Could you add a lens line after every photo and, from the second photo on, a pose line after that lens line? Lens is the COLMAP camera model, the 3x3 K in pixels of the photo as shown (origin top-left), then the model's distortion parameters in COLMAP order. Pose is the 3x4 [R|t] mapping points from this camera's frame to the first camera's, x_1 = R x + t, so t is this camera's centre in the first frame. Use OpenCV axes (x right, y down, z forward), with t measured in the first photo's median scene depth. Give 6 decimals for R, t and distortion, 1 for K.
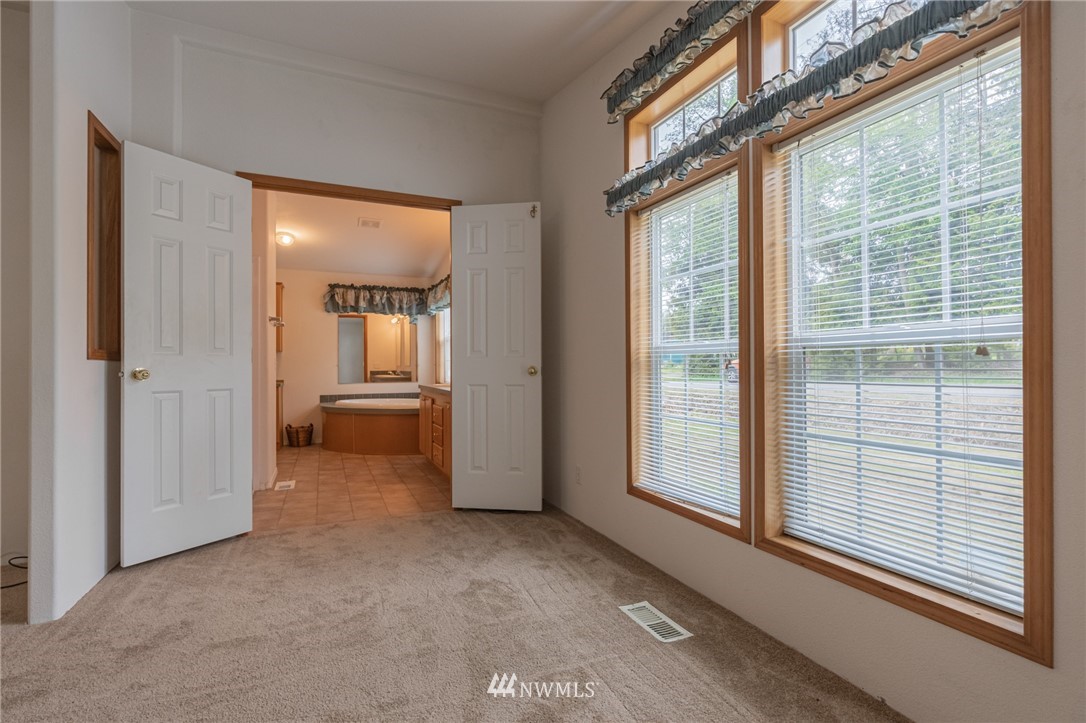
lens RADIAL K [[493.7, 0, 539.5], [0, 493.7, 363.3], [0, 0, 1]] dist [-0.003043, 0.000873]
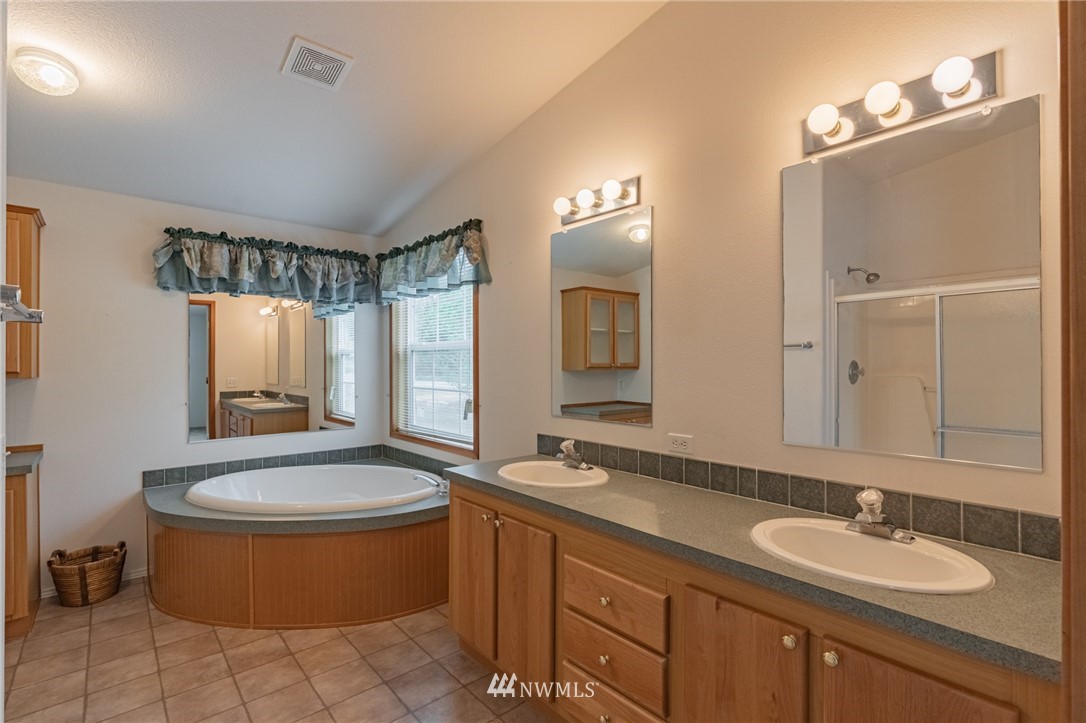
lens RADIAL K [[500.8, 0, 542.4], [0, 500.8, 361.8], [0, 0, 1]] dist [-0.006863, 0.000829]
pose [[0.953343, 0.006011, 0.301830, -0.480196], [-0.006901, 0.999974, 0.001882, -0.081233], [-0.301811, -0.003877, 0.953360, 0.930707]]
